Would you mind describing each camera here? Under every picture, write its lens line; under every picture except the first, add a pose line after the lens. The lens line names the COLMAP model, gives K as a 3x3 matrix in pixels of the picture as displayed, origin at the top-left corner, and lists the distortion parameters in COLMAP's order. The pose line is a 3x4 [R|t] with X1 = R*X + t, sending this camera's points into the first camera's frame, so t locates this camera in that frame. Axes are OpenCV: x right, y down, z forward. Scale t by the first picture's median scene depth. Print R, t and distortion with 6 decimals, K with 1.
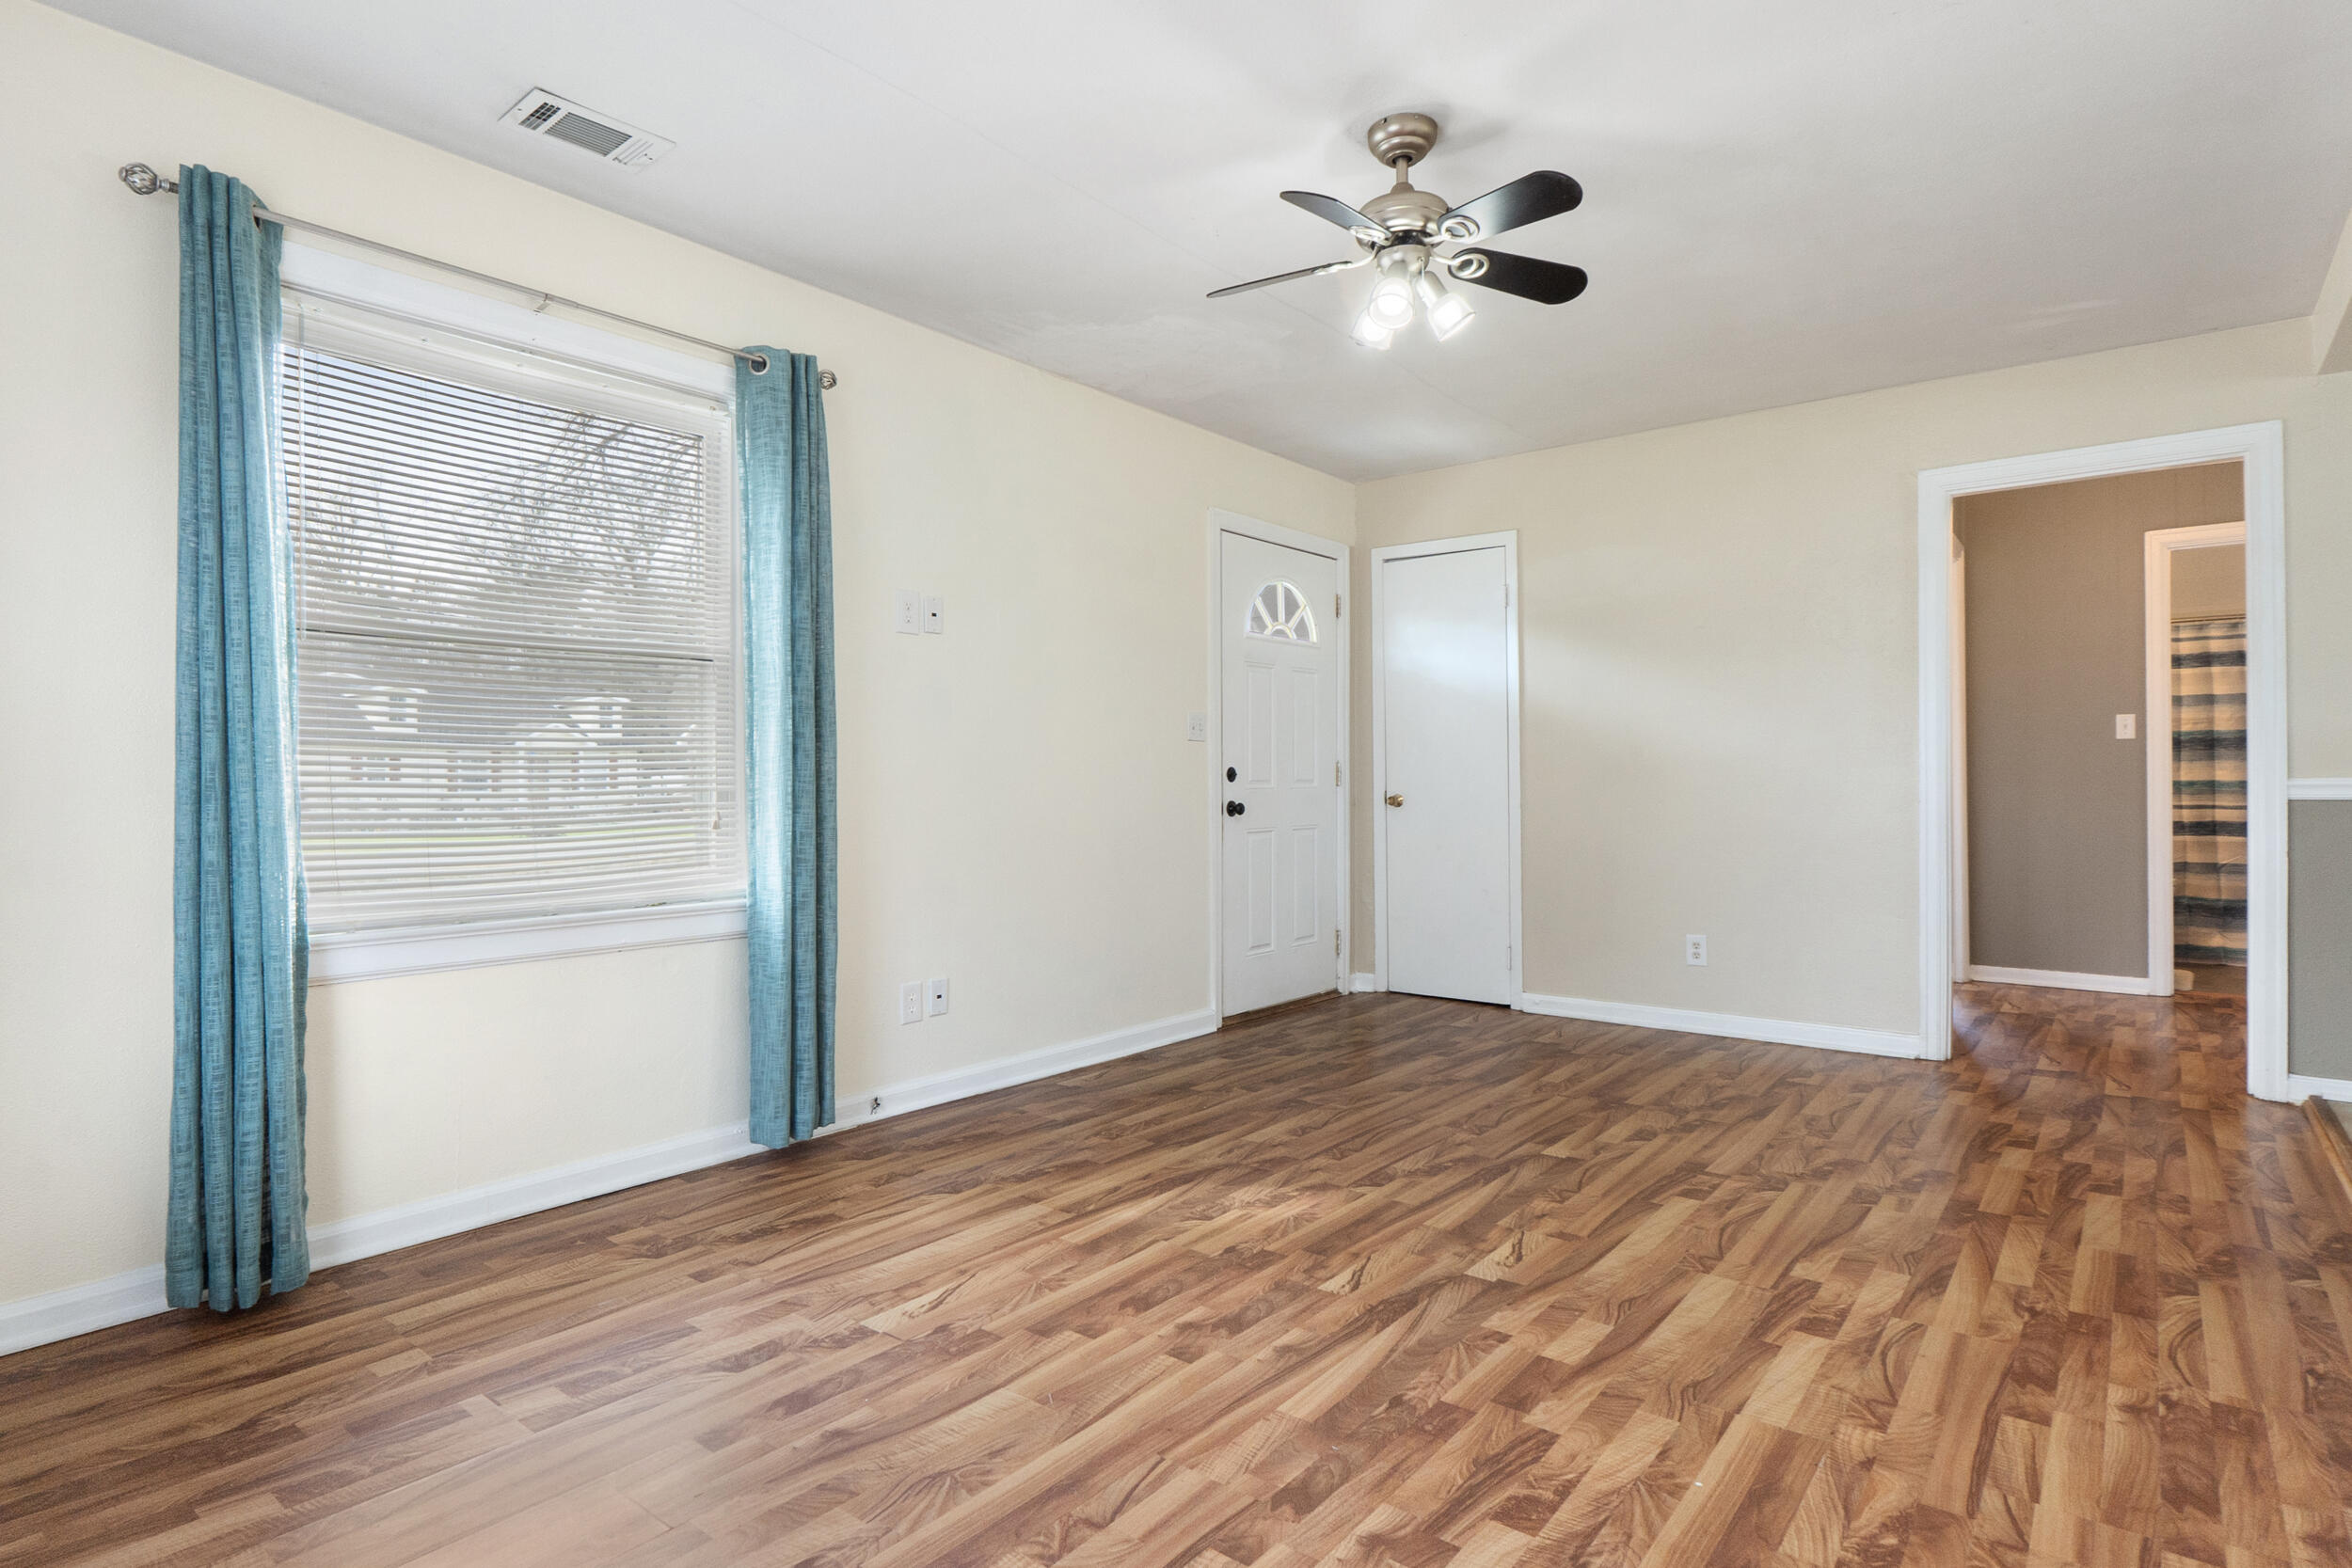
lens RADIAL K [[1207.7, 0, 1193.0], [0, 1207.7, 782.2], [0, 0, 1]] dist [-0.003156, -0.000554]
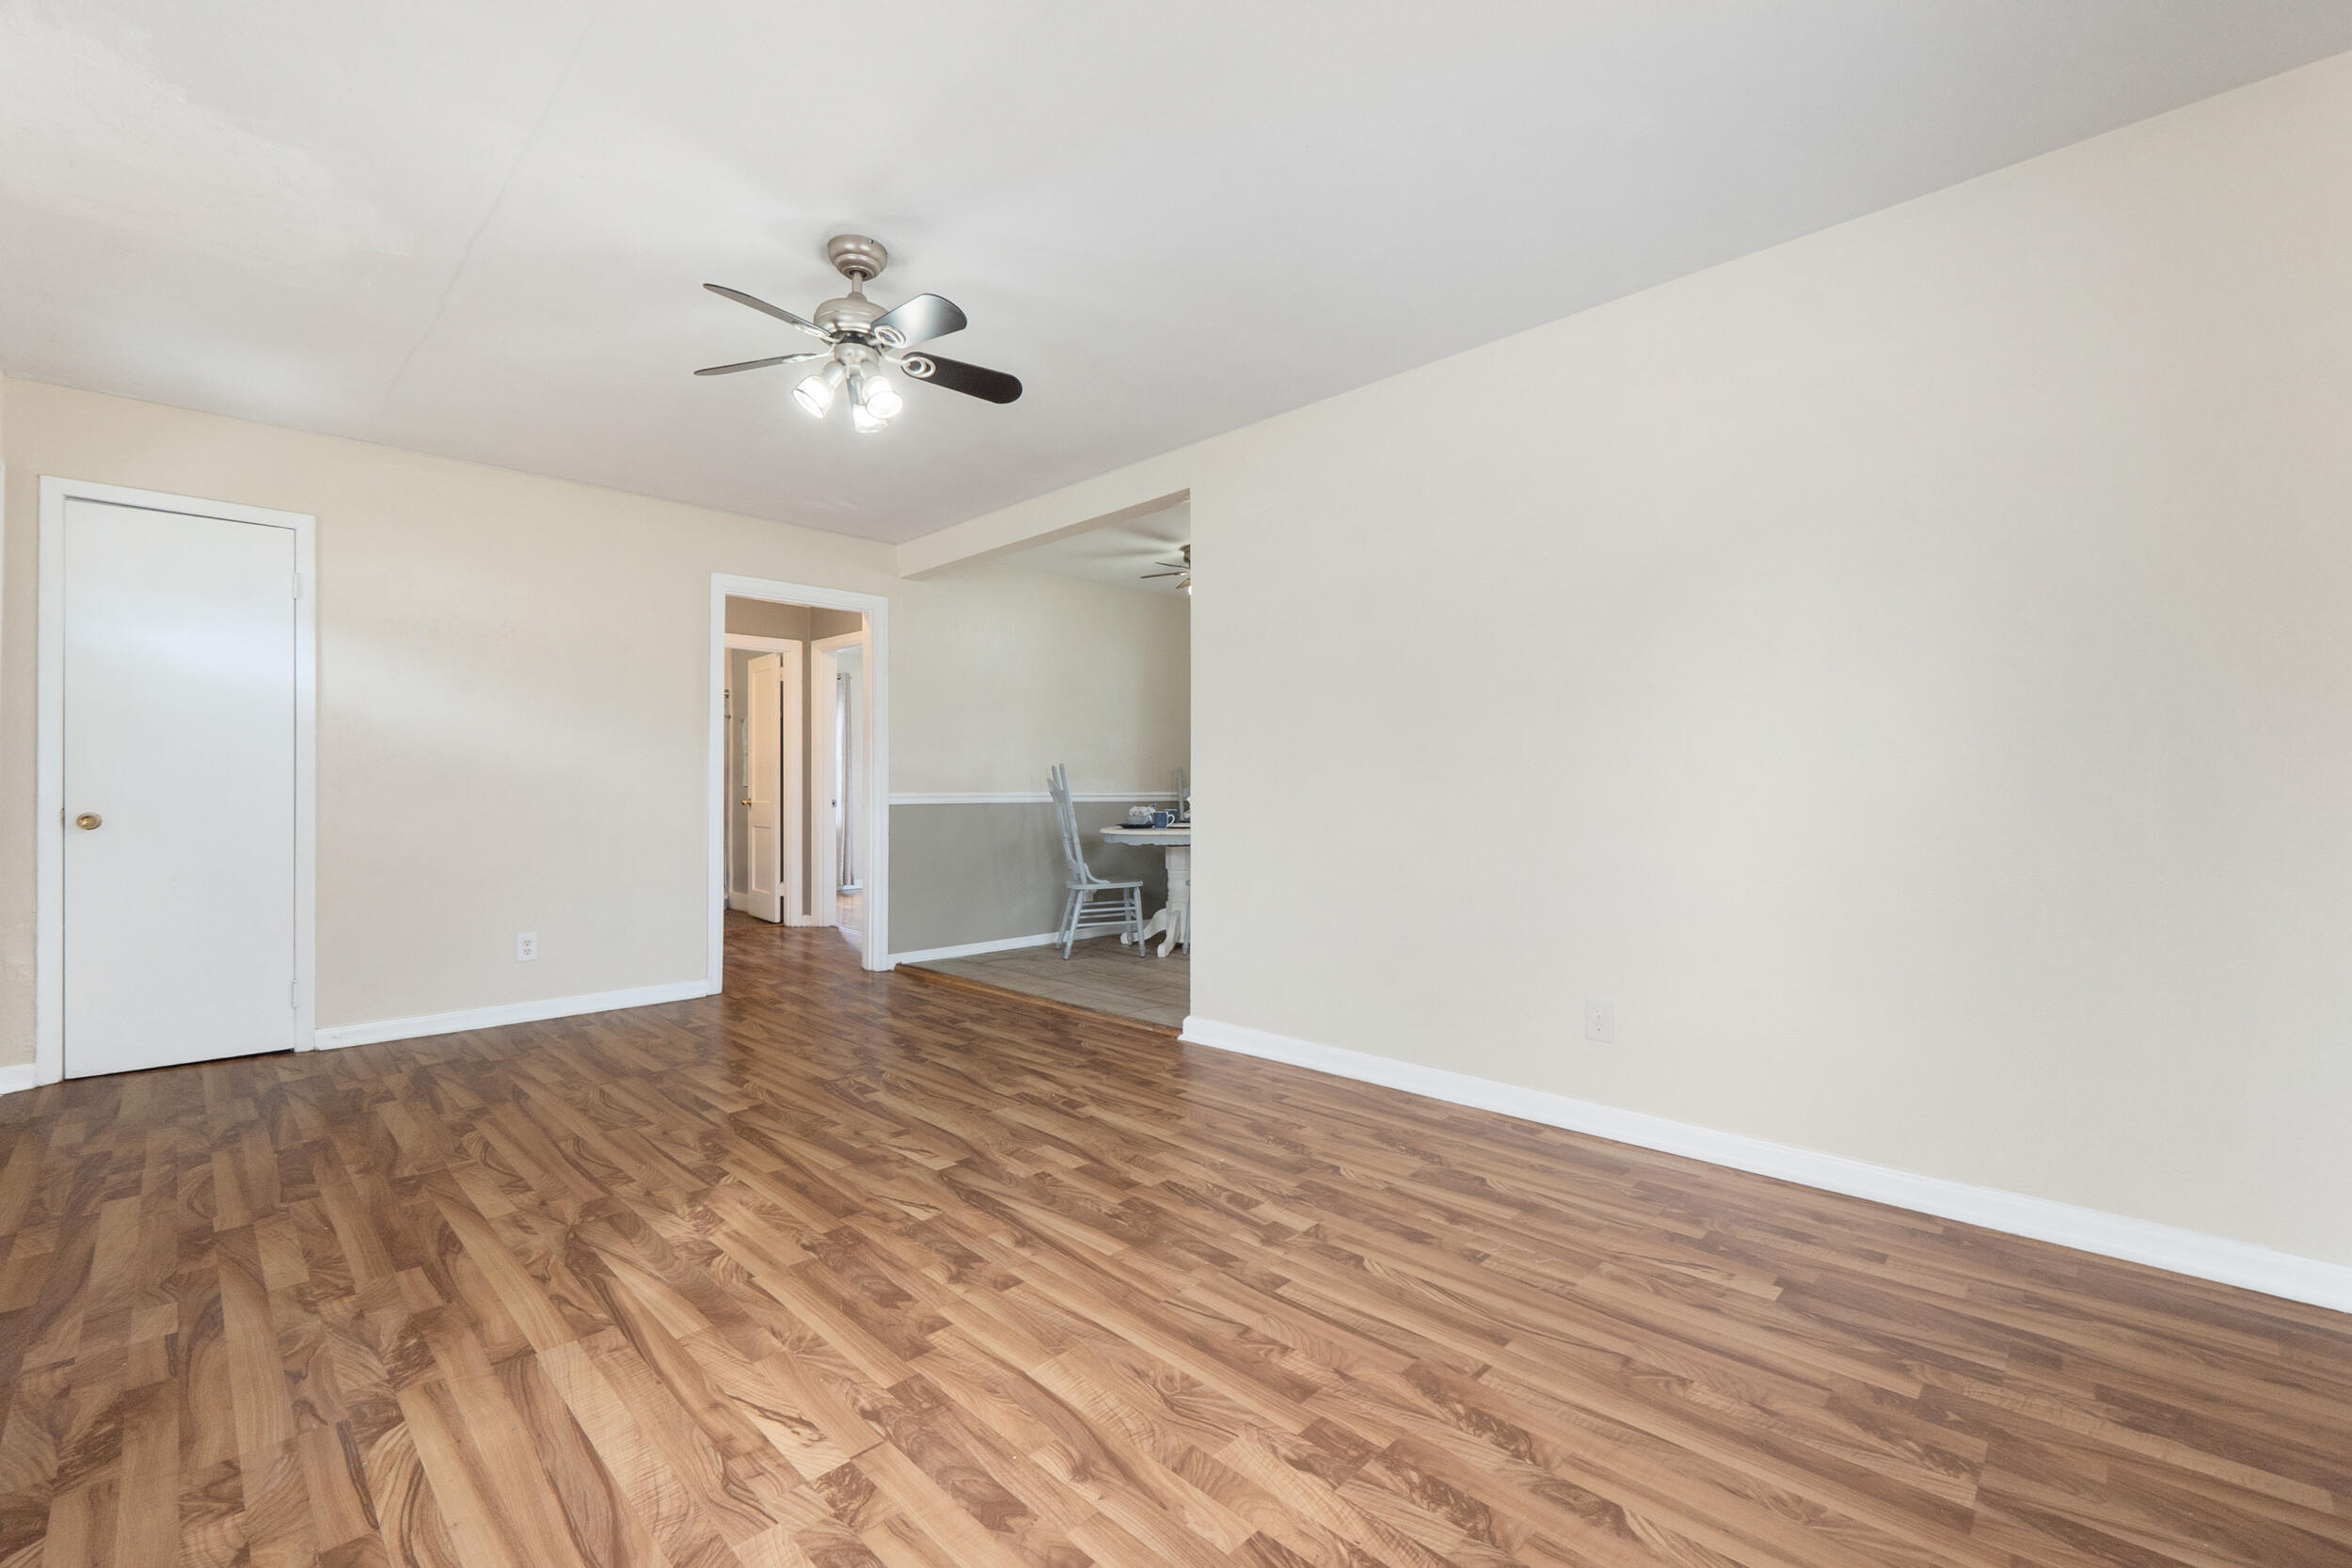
lens RADIAL K [[992.9, 0, 1140.5], [0, 992.9, 766.4], [0, 0, 1]] dist [-0.001430, -0.001064]
pose [[0.134848, 0.030186, 0.990406, -0.774744], [0.001662, 0.999528, -0.030691, 0.005973], [-0.990865, 0.005785, 0.134734, 0.605295]]
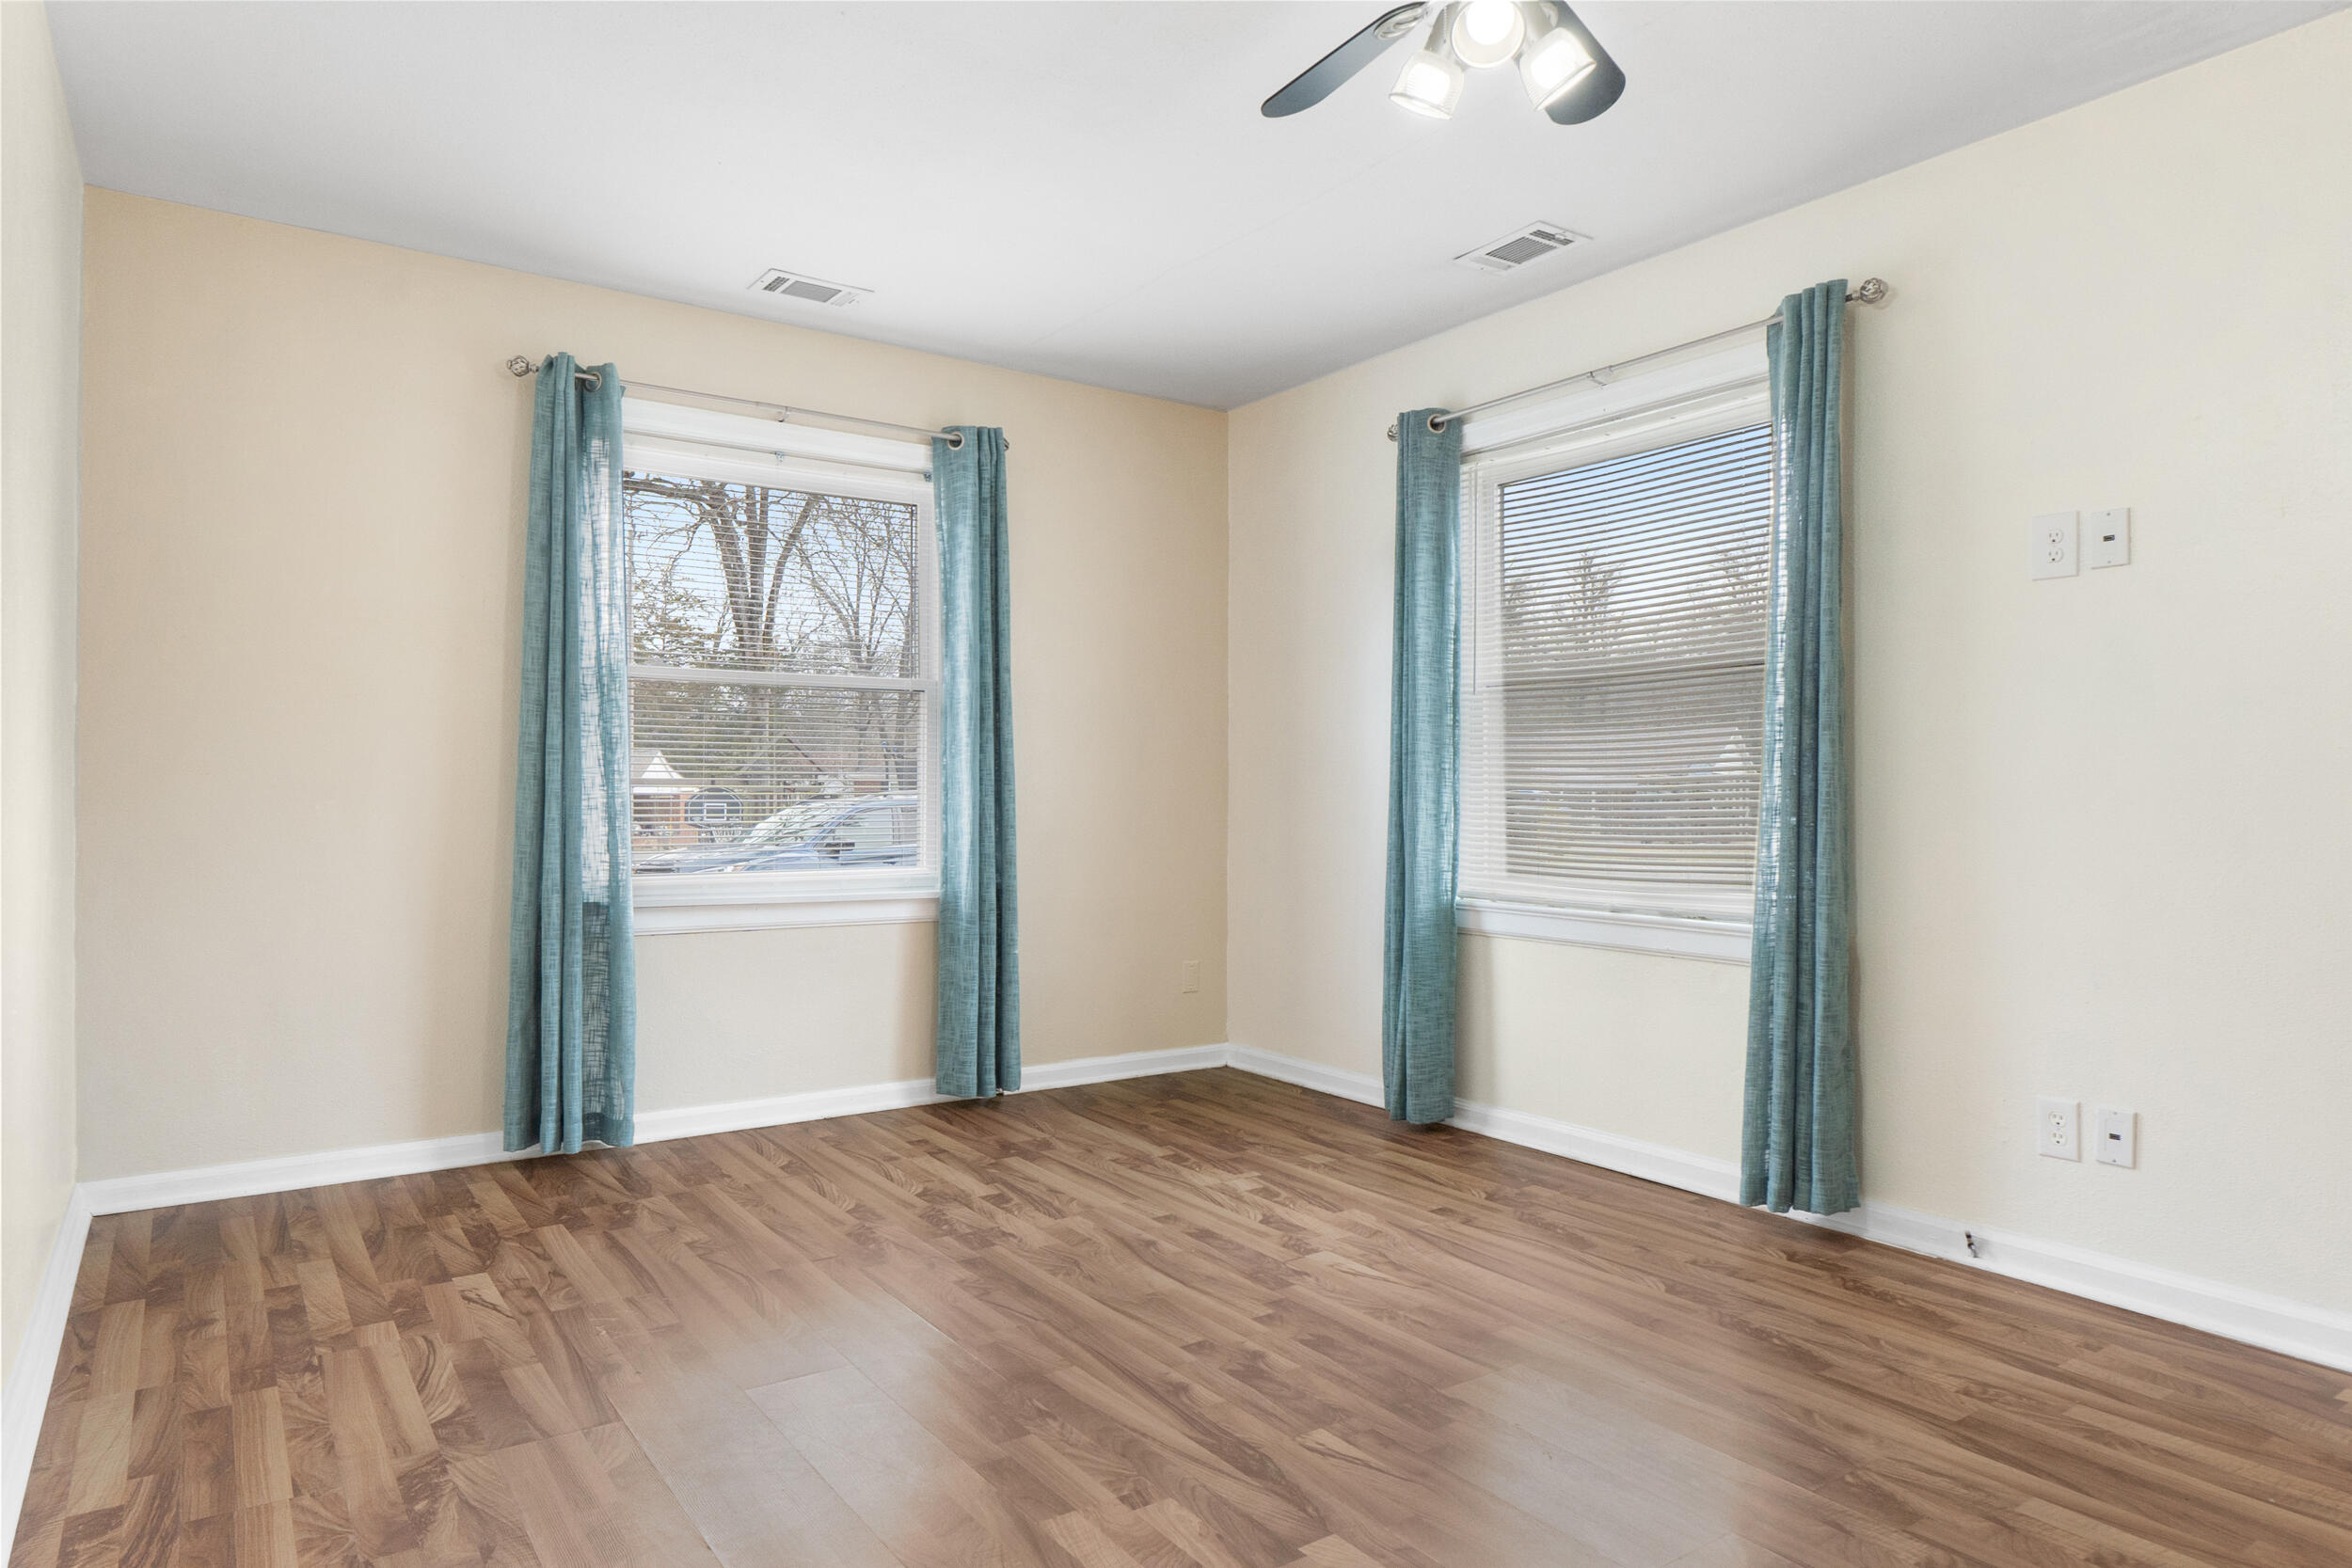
lens RADIAL K [[1413.6, 0, 1155.8], [0, 1413.6, 795.8], [0, 0, 1]] dist [0.002375, -0.003671]
pose [[-0.292848, 0.006505, -0.956137, 0.952821], [-0.004577, 0.999956, 0.008205, -0.009217], [0.956148, 0.006779, -0.292806, 1.076313]]
